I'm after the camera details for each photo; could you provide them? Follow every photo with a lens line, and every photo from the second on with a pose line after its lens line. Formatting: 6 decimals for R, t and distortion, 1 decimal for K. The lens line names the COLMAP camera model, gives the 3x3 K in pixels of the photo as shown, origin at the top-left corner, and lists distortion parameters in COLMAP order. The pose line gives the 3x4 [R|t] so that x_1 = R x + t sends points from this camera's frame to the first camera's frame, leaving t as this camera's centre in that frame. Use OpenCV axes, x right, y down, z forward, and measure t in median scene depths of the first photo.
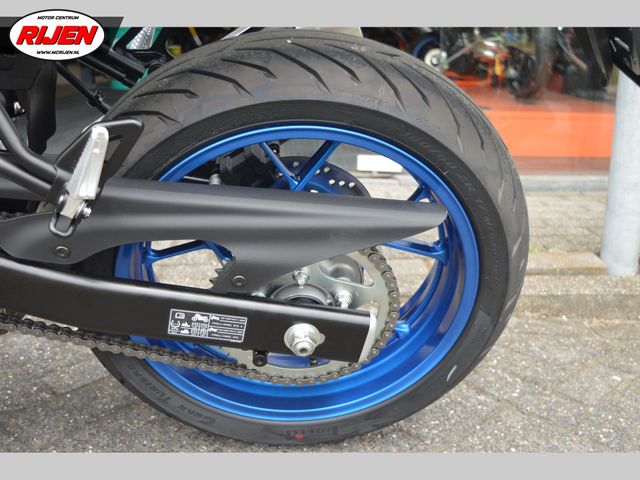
lens RADIAL K [[800.8, 0, 320.0], [0, 800.8, 240.0], [0, 0, 1]] dist [0.001520, -0.002449]
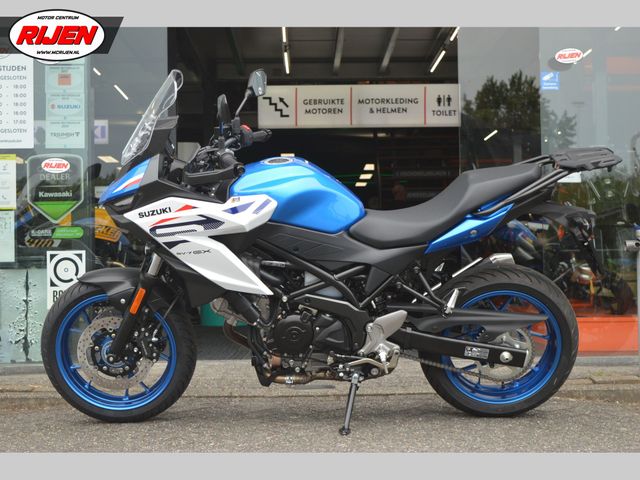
lens RADIAL K [[1226.9, 0, 320.0], [0, 1226.9, 240.0], [0, 0, 1]] dist [0.016719, 0.214703]
pose [[0.998837, -0.031077, -0.036868, -0.542577], [0.019875, 0.961974, -0.272417, 0.950166], [0.043932, 0.271367, 0.961473, -3.698119]]
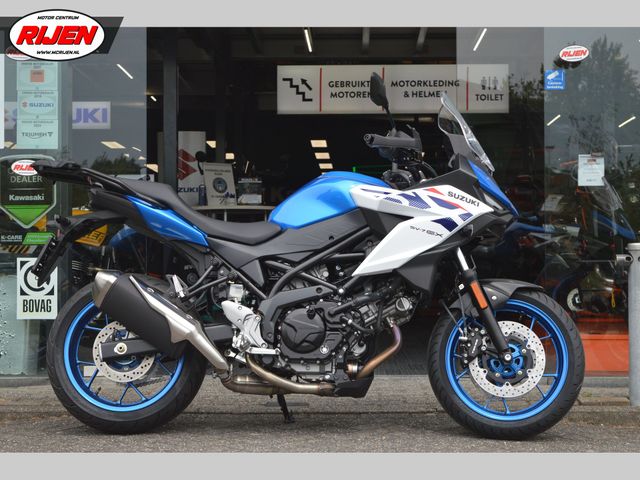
lens RADIAL K [[1474.8, 0, 320.0], [0, 1474.8, 240.0], [0, 0, 1]] dist [0.075381, 0.140944]
pose [[0.996568, -0.021729, -0.079874, -0.115330], [-0.000554, 0.963159, -0.268932, 1.114804], [0.082775, 0.268053, 0.959842, -4.516085]]
